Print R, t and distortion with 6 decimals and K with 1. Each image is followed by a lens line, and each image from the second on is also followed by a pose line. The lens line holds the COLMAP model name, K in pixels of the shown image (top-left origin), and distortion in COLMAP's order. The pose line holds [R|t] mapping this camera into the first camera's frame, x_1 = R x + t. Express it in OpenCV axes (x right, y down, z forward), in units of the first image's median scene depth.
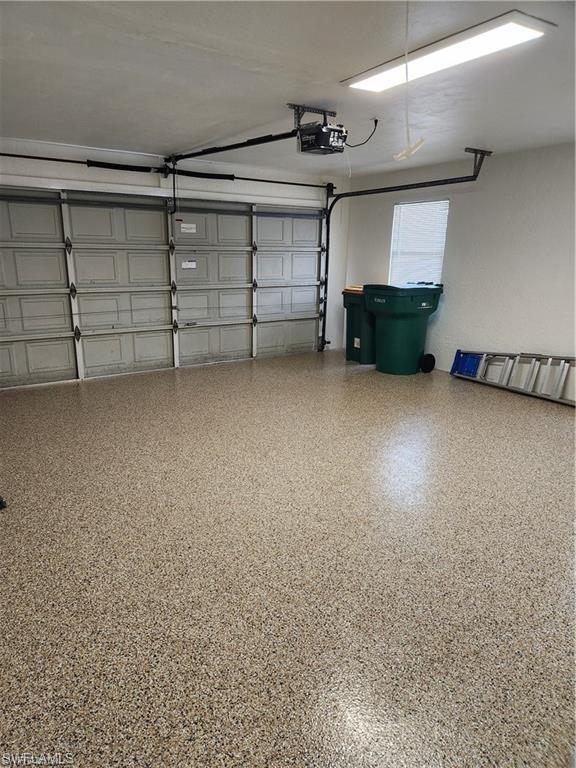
lens RADIAL K [[512.4, 0, 288.0], [0, 512.4, 384.0], [0, 0, 1]] dist [0.079095, -0.063993]
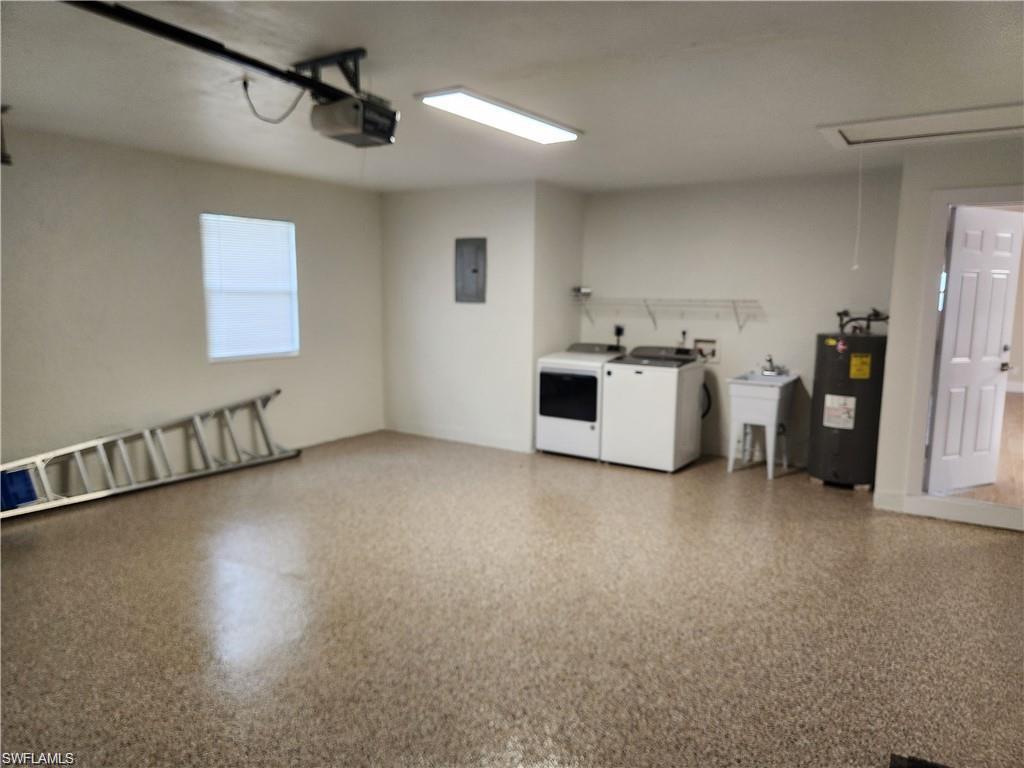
lens RADIAL K [[683.3, 0, 504.4], [0, 683.3, 388.3], [0, 0, 1]] dist [0.079095, -0.063993]
pose [[-0.352090, -0.151604, 0.923606, -0.909851], [0.212065, 0.948211, 0.236484, -0.364577], [-0.911625, 0.279128, -0.301706, 1.322556]]
